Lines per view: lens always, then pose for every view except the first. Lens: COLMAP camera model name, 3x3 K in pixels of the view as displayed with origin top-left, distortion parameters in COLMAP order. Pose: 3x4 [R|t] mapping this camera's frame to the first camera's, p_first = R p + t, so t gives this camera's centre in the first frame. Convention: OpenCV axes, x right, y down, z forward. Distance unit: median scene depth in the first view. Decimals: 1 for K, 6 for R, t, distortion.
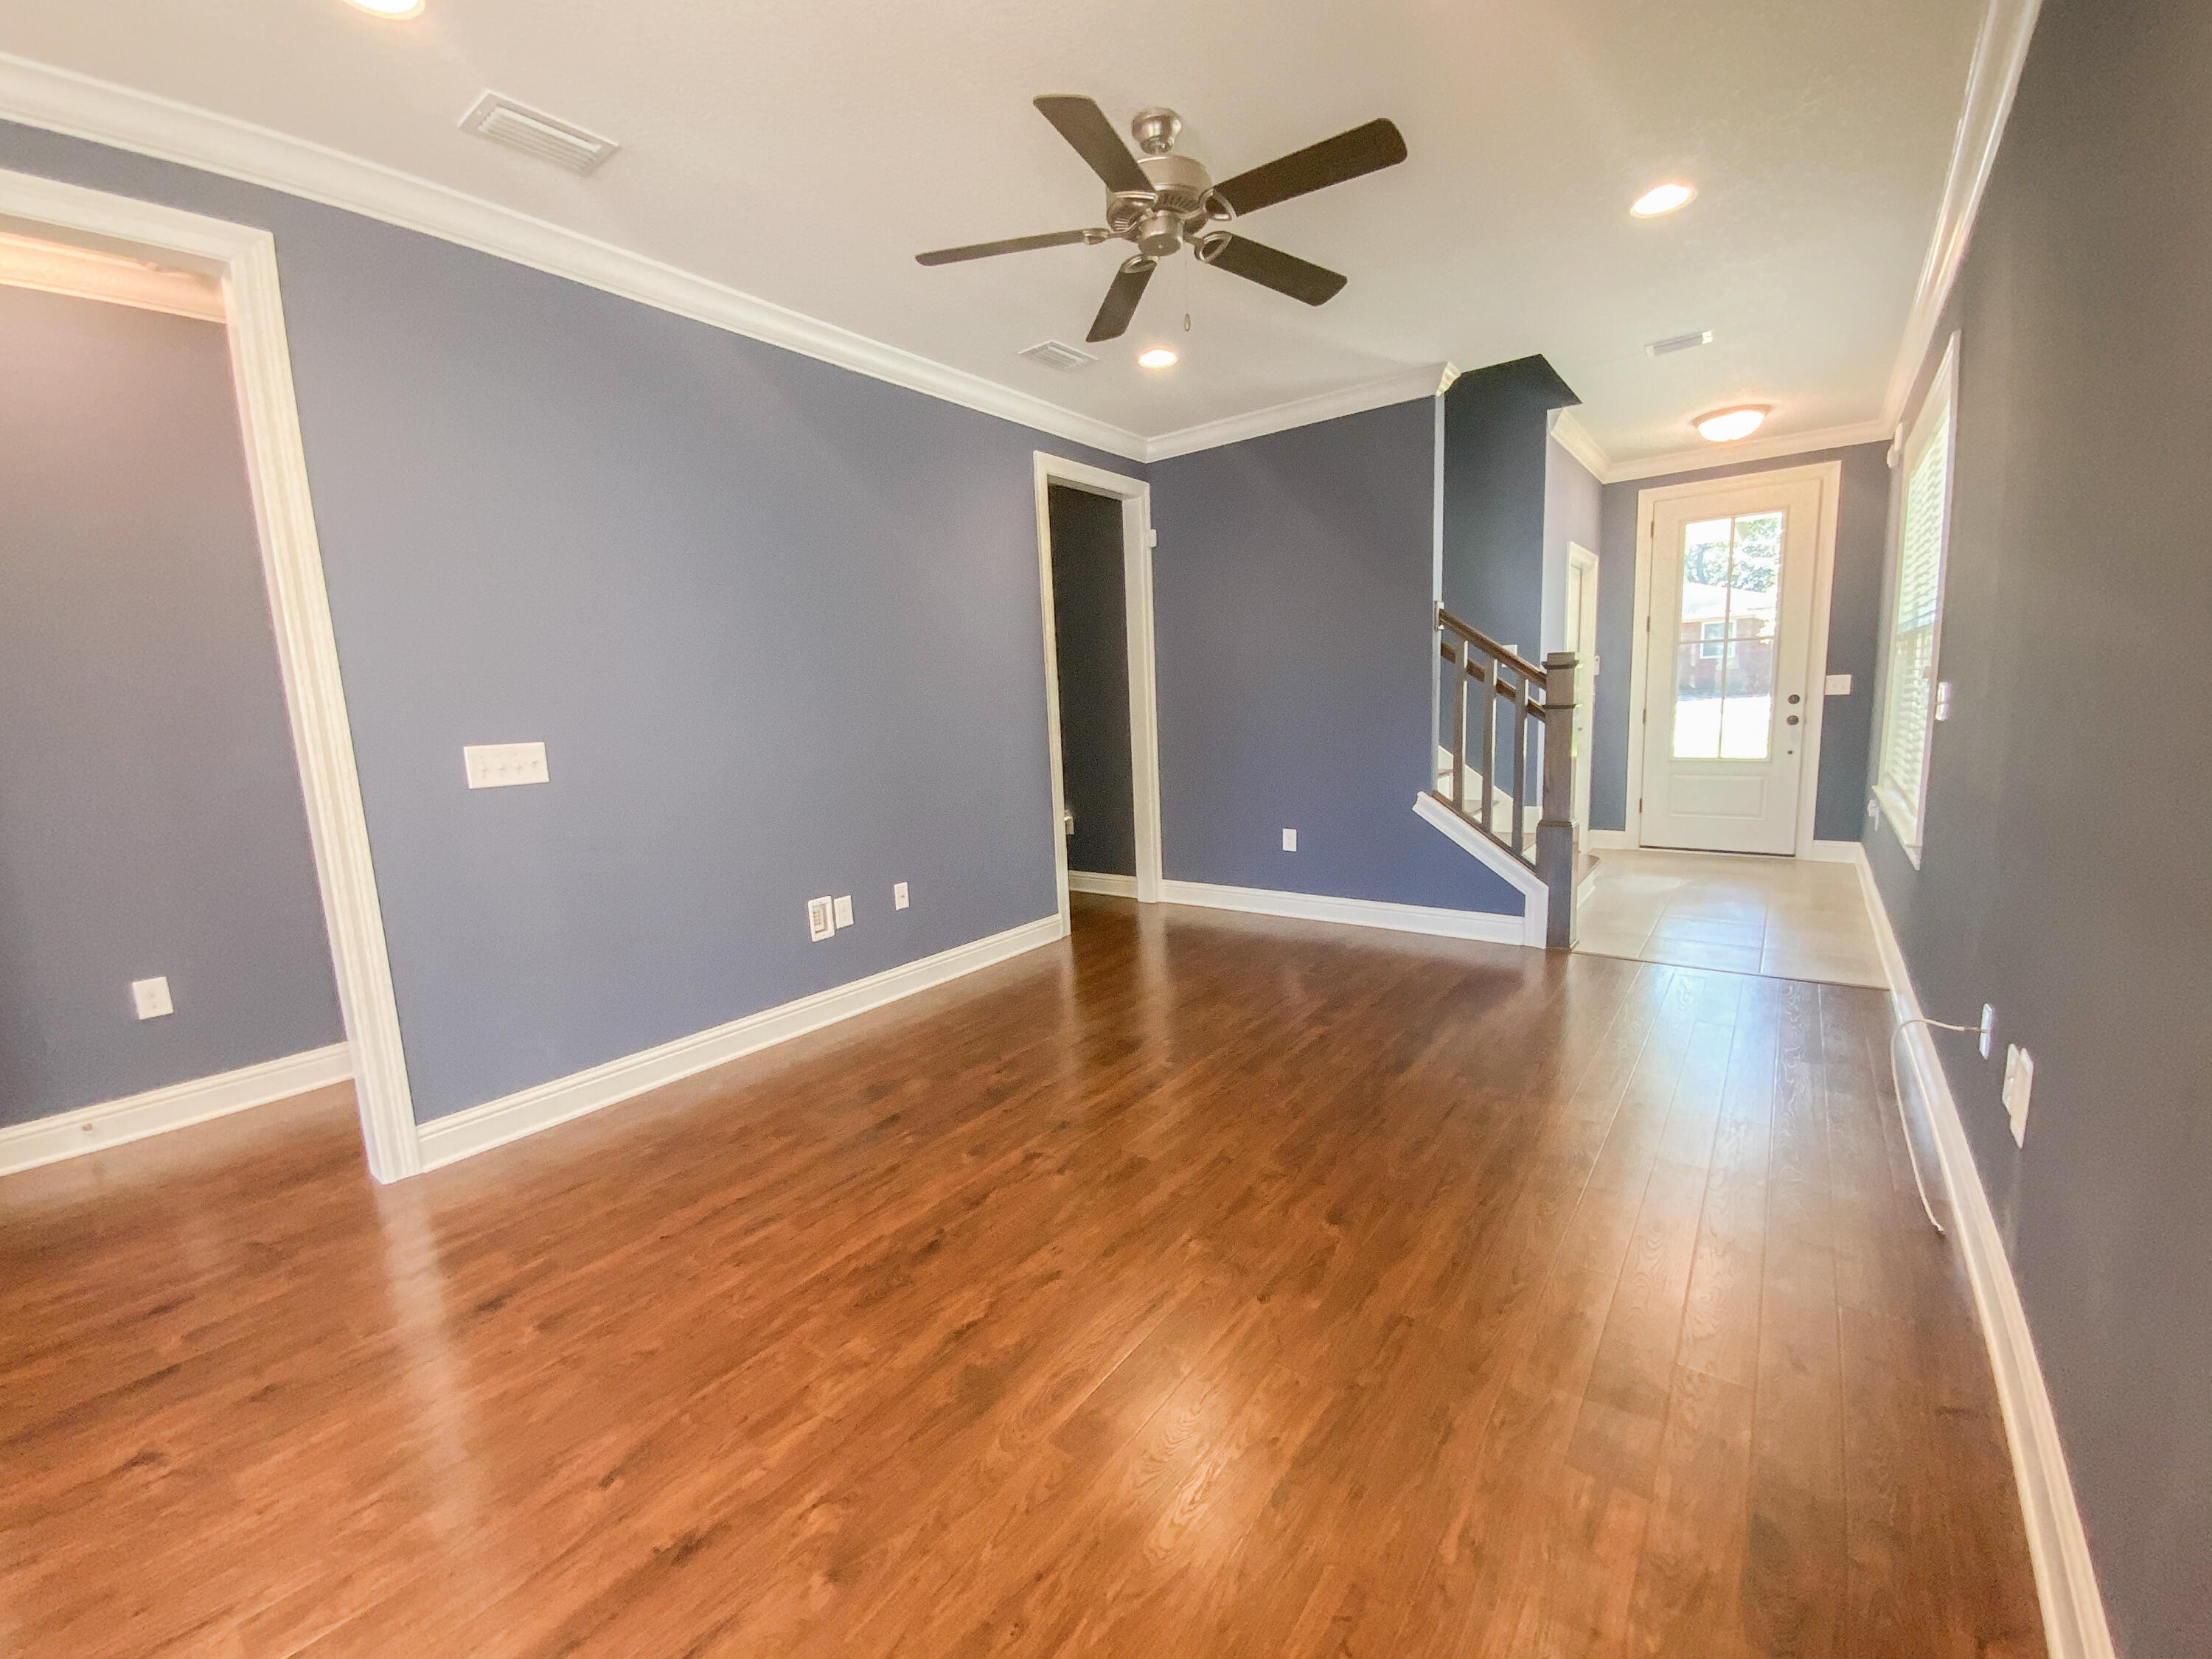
lens RADIAL K [[892.8, 0, 1110.3], [0, 892.8, 830.3], [0, 0, 1]] dist [-0.001029, -0.000132]
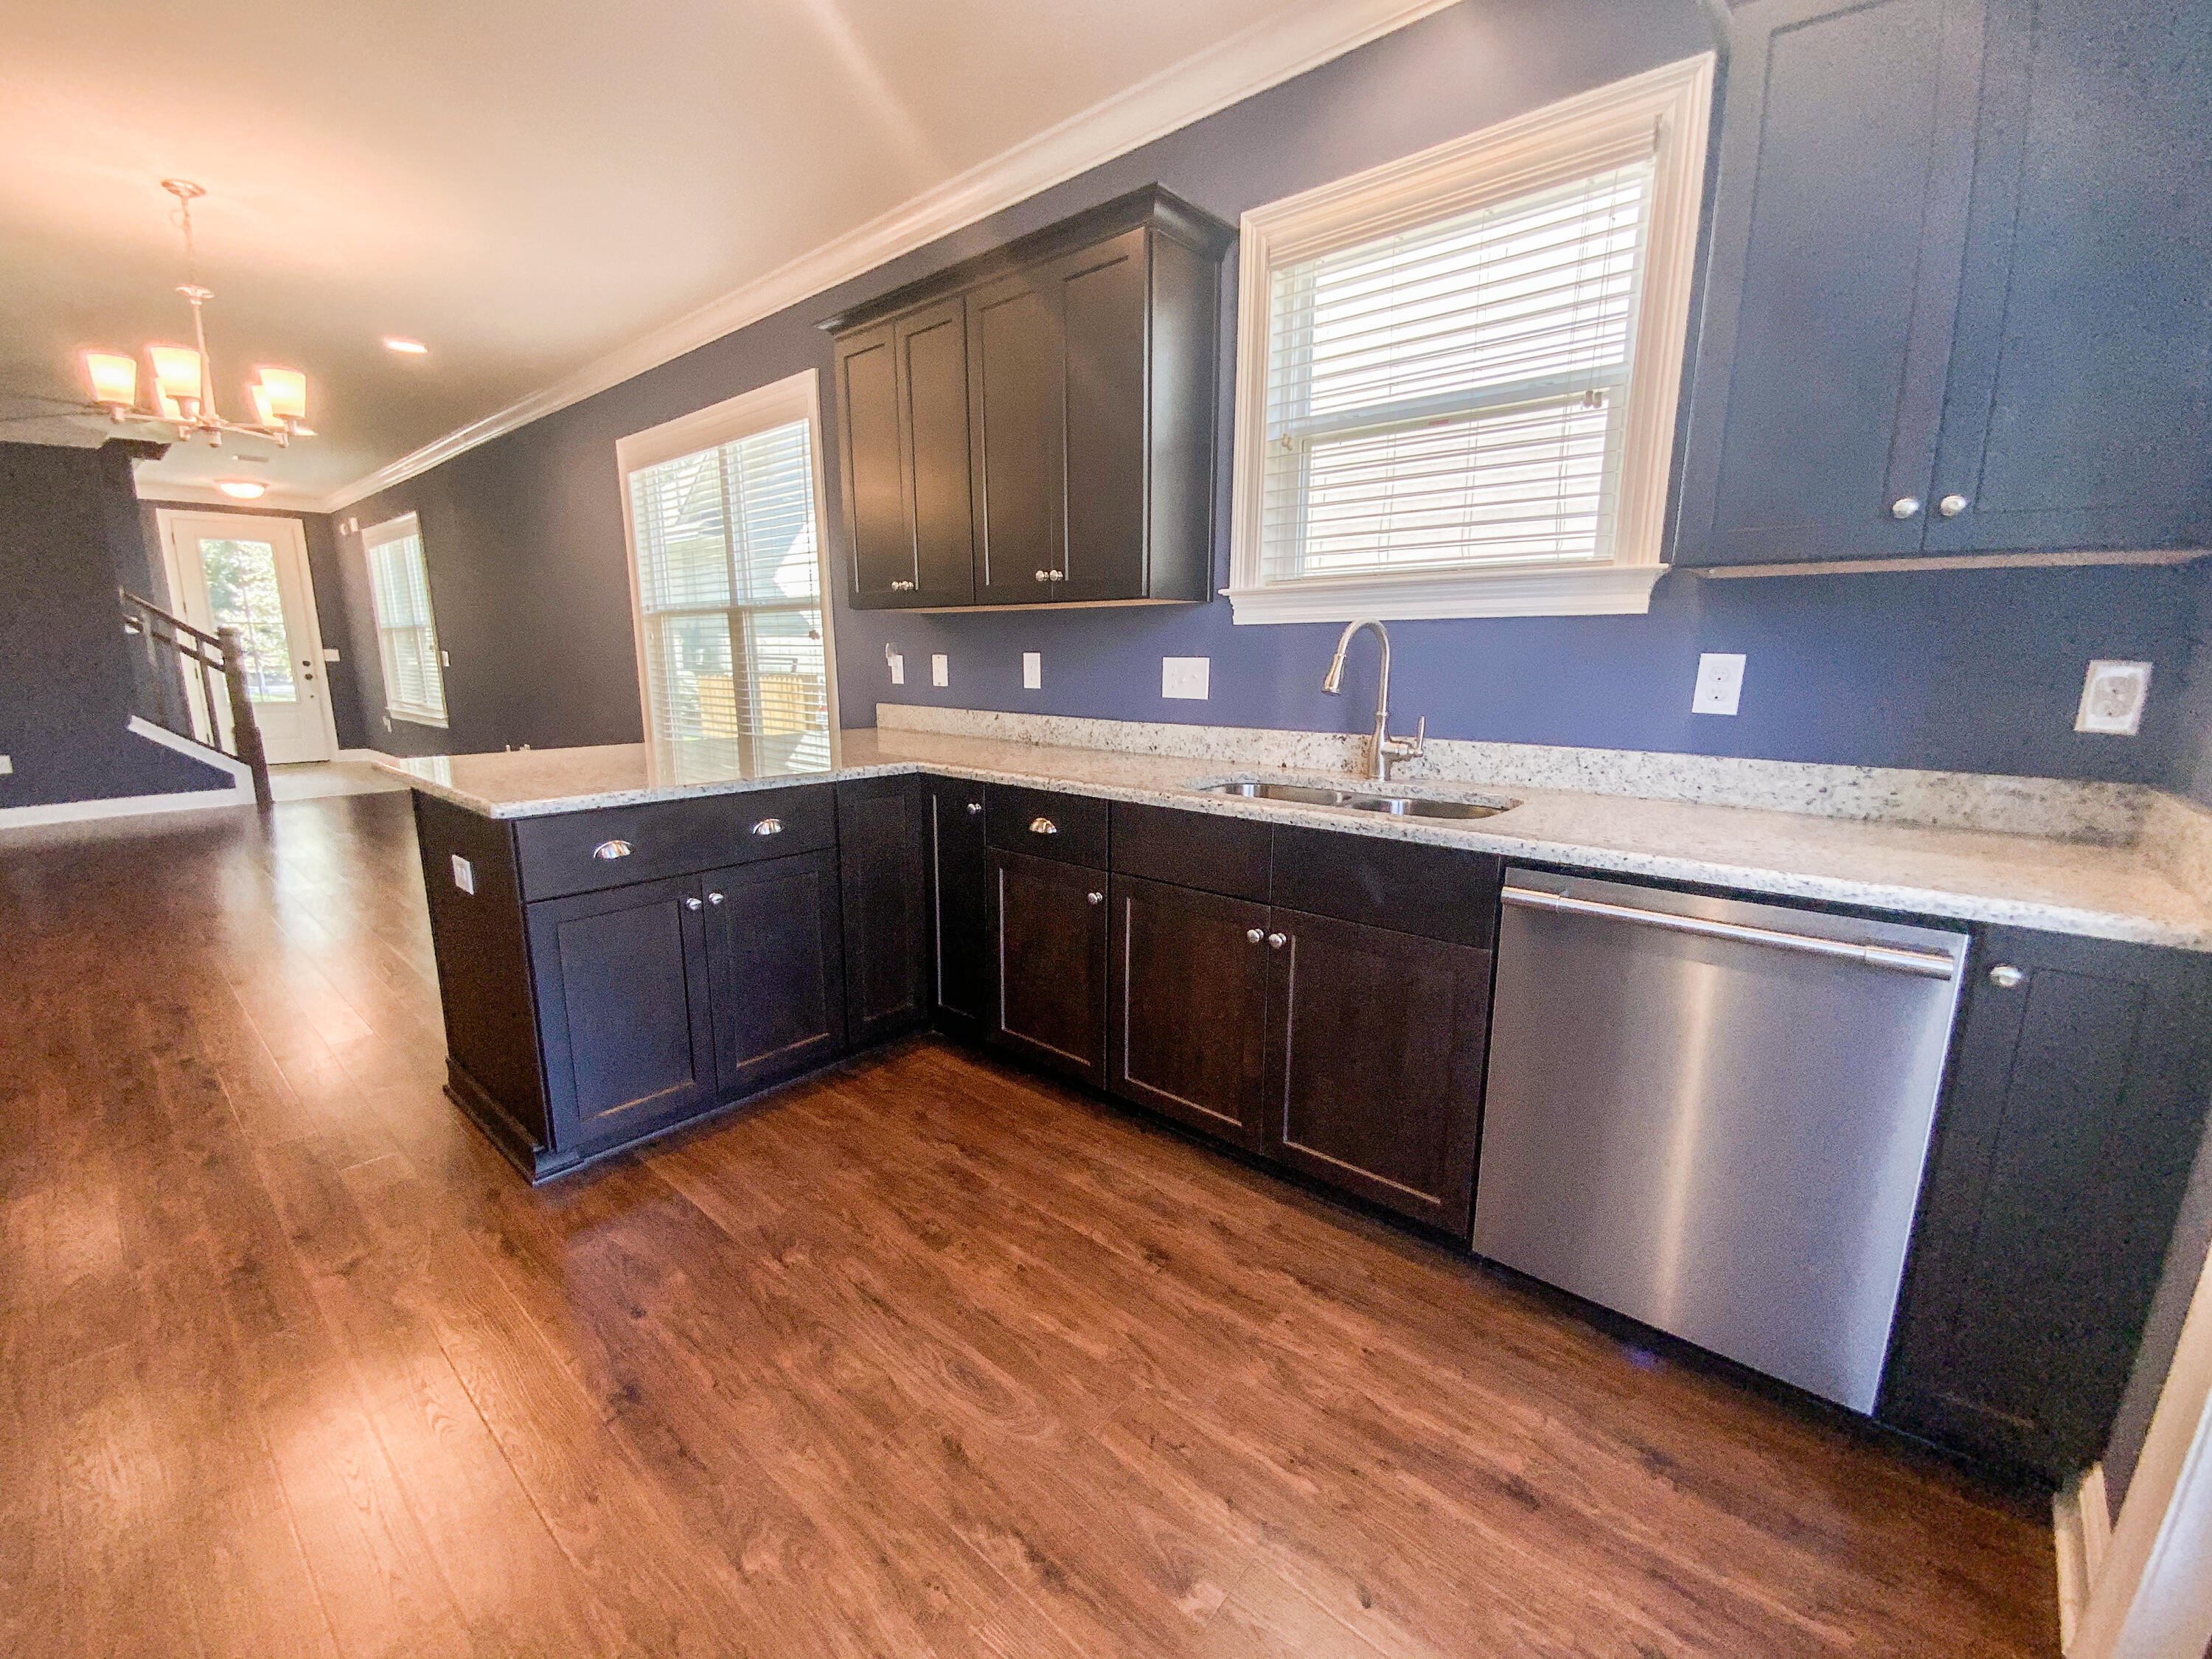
lens RADIAL K [[916.9, 0, 1103.8], [0, 916.9, 835.3], [0, 0, 1]] dist [-0.000163, -0.000366]
pose [[0.078502, -0.154461, 0.984875, -0.972401], [0.131385, 0.980910, 0.143367, 0.132805], [-0.988218, 0.118143, 0.097297, -0.665433]]
